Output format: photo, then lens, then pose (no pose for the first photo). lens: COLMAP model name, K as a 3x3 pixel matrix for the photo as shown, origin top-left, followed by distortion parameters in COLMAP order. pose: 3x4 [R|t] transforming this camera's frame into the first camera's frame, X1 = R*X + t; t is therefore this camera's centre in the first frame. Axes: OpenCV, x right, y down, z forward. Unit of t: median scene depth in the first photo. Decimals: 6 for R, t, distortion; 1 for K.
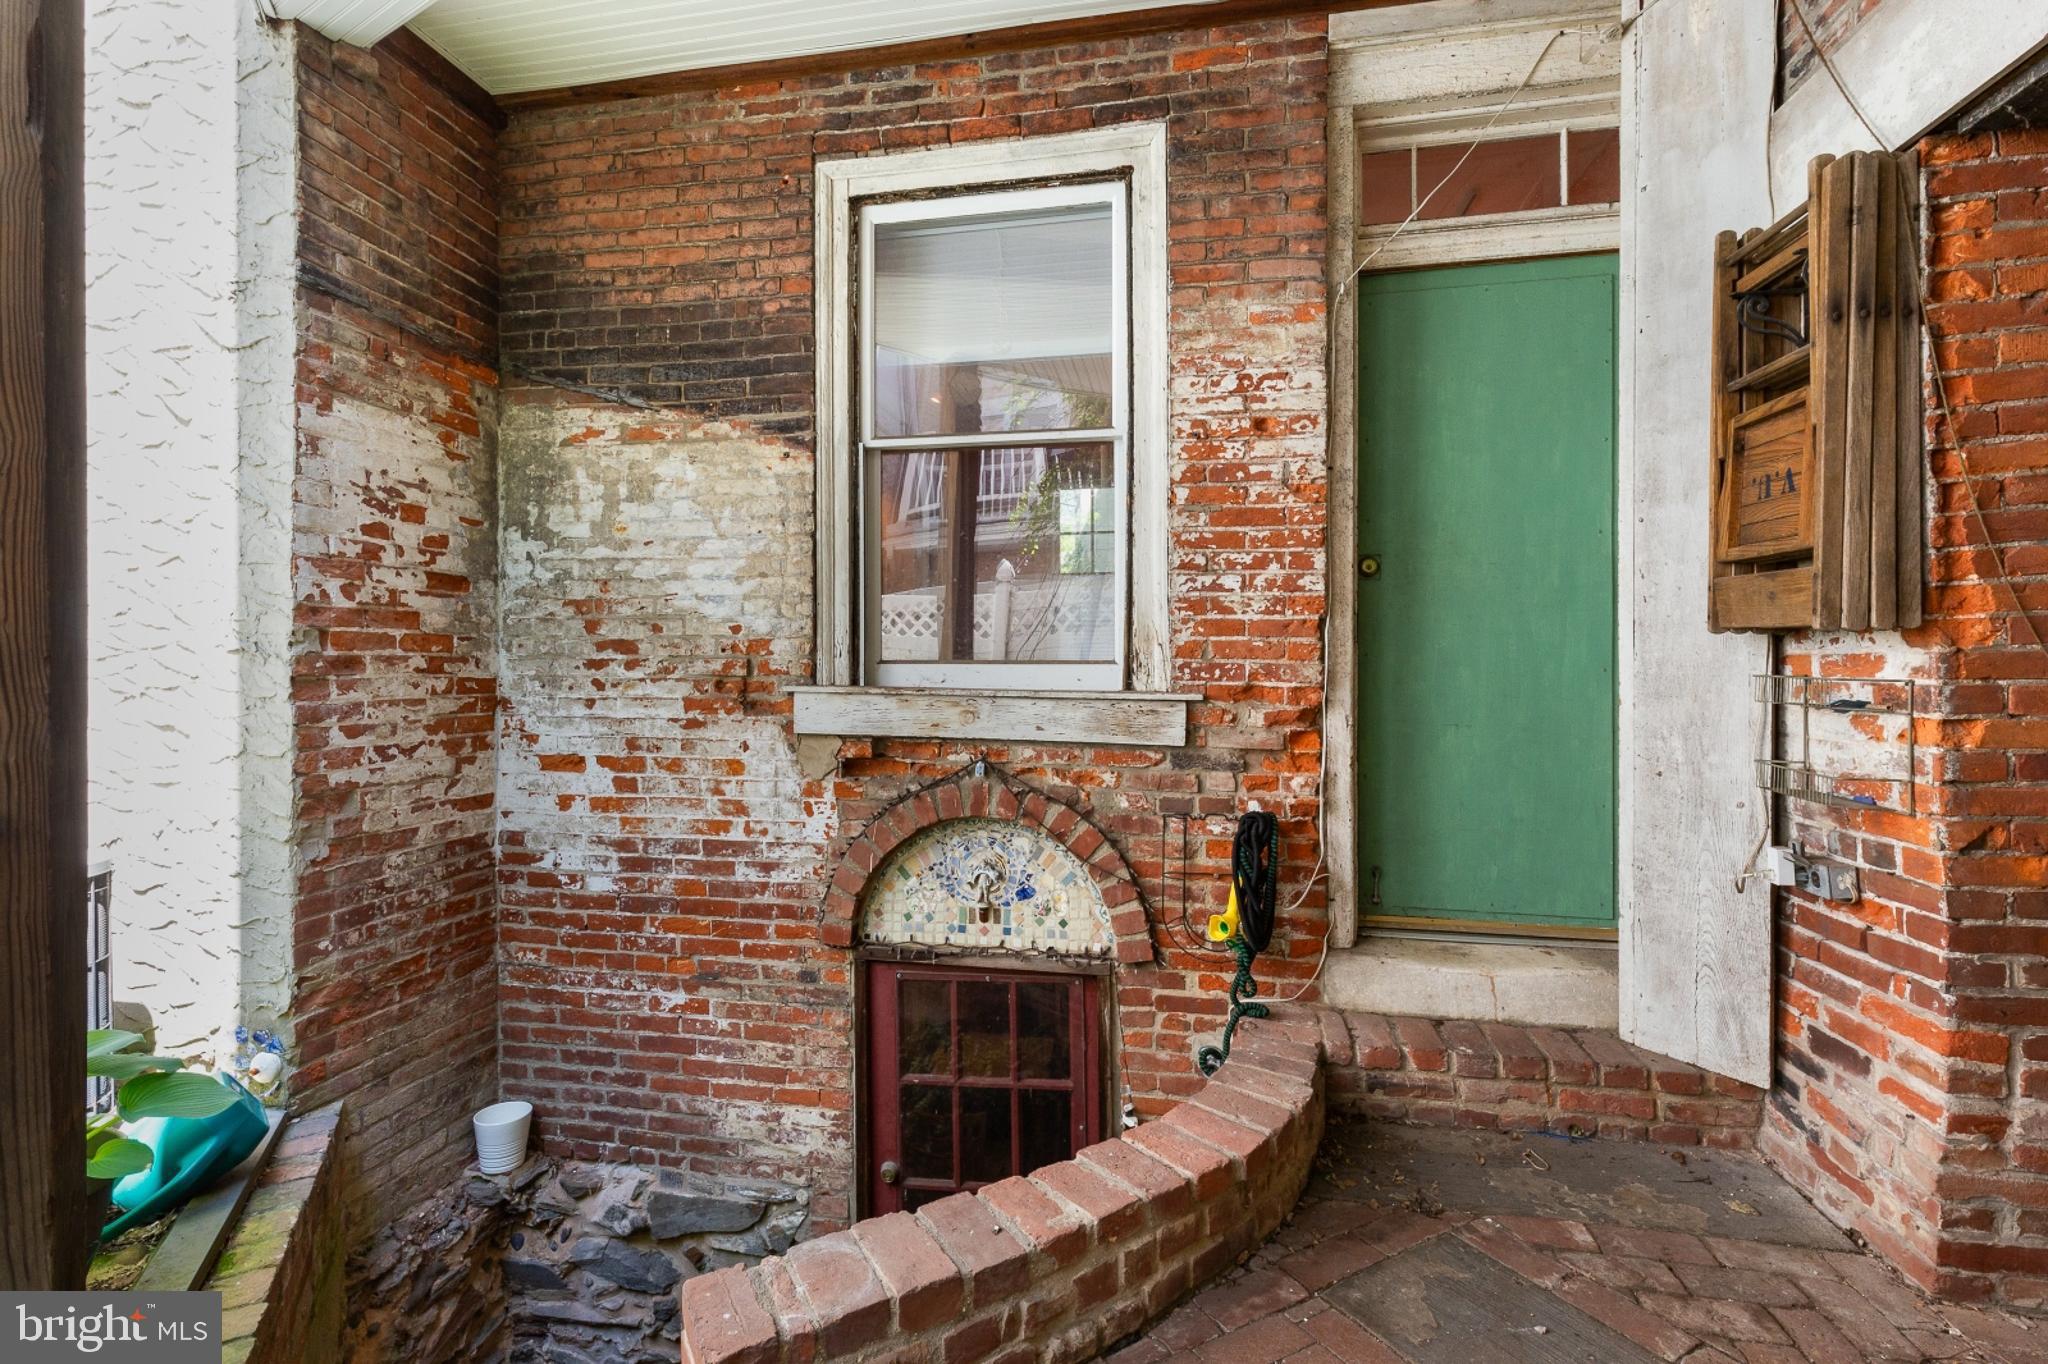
lens RADIAL K [[943.1, 0, 1024.2], [0, 943.1, 654.6], [0, 0, 1]] dist [0.005231, -0.001783]
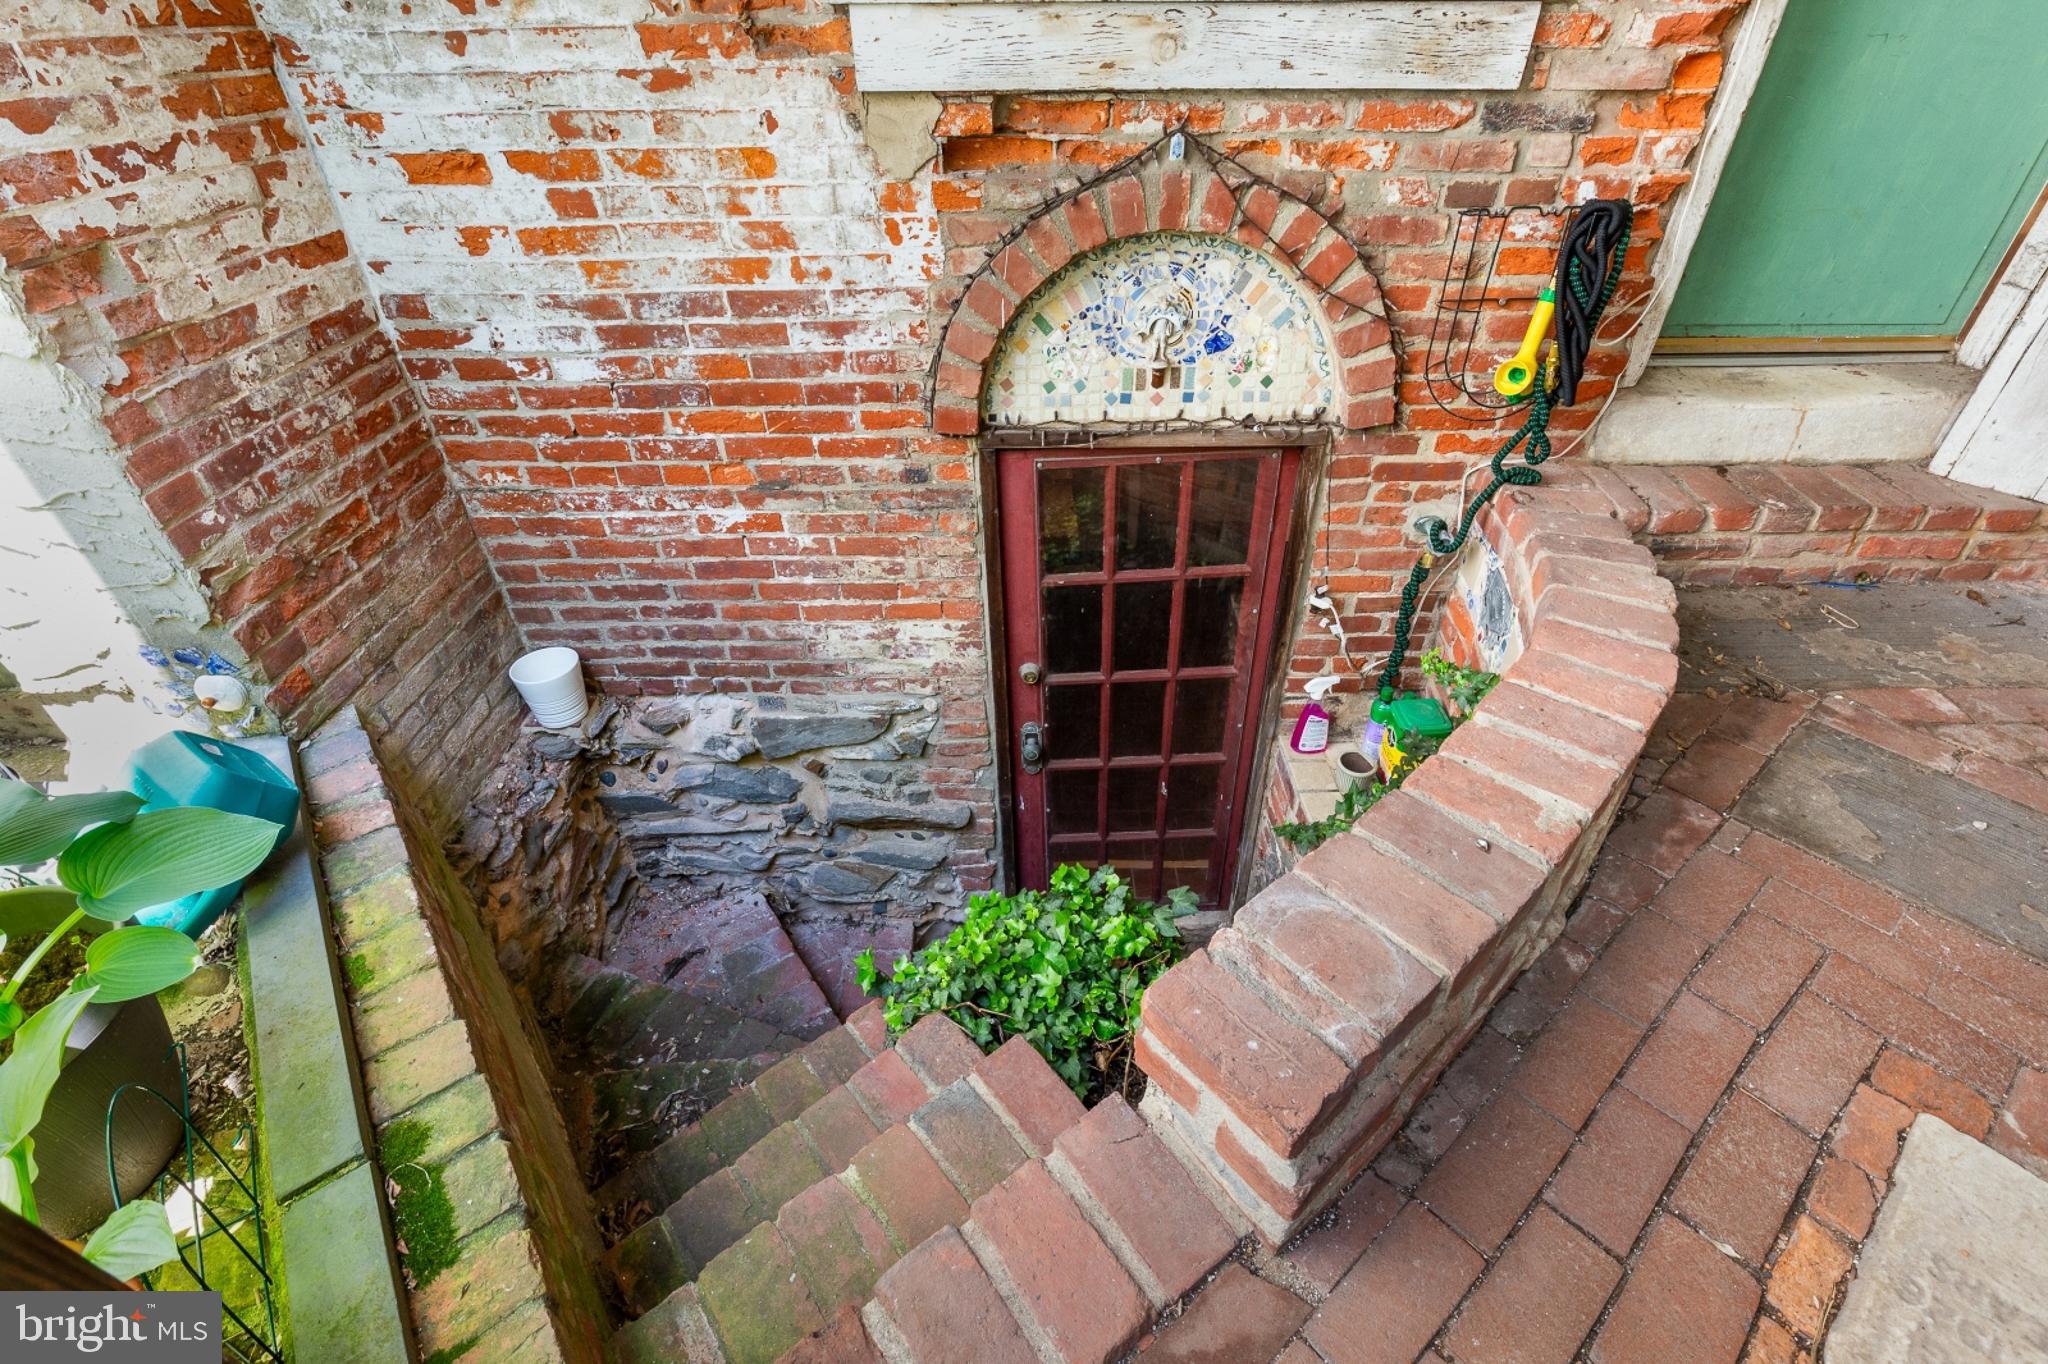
lens RADIAL K [[922.3, 0, 1020.0], [0, 922.3, 683.9], [0, 0, 1]] dist [0.005605, -0.001572]
pose [[0.984985, -0.119048, 0.125025, -0.271556], [0.019365, 0.795826, 0.605215, 0.031695], [-0.171548, -0.593707, 0.786182, 0.325320]]
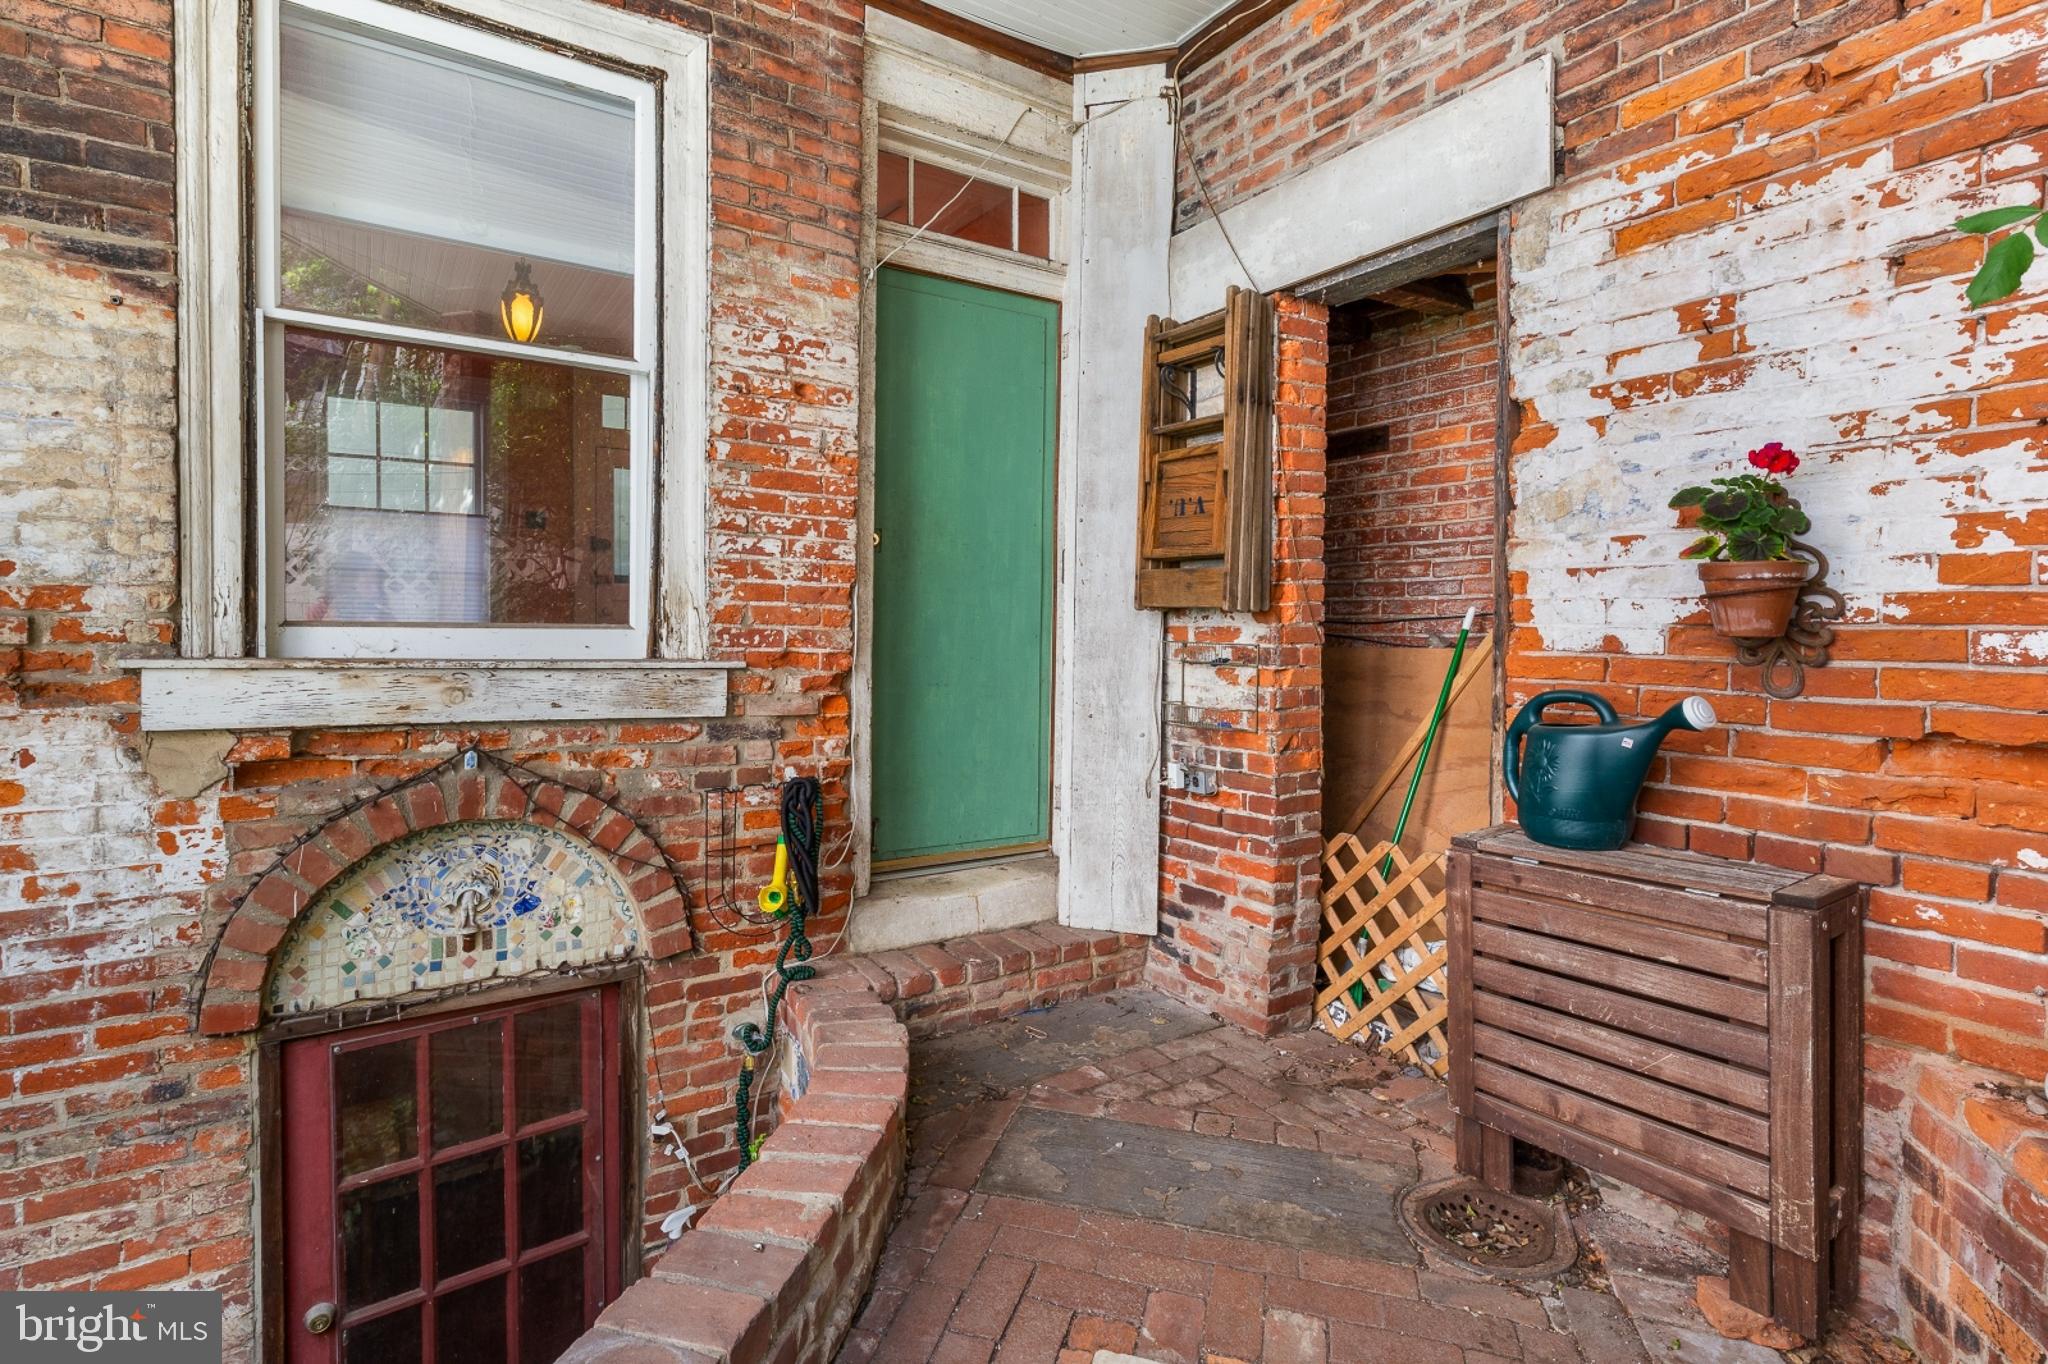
lens RADIAL K [[978.7, 0, 1015.6], [0, 978.7, 642.1], [0, 0, 1]] dist [0.002951, -0.000789]
pose [[0.714888, -0.003430, 0.699231, -0.298342], [-0.015441, 0.999667, 0.020691, -0.002358], [-0.699069, -0.025589, 0.714596, 0.092435]]
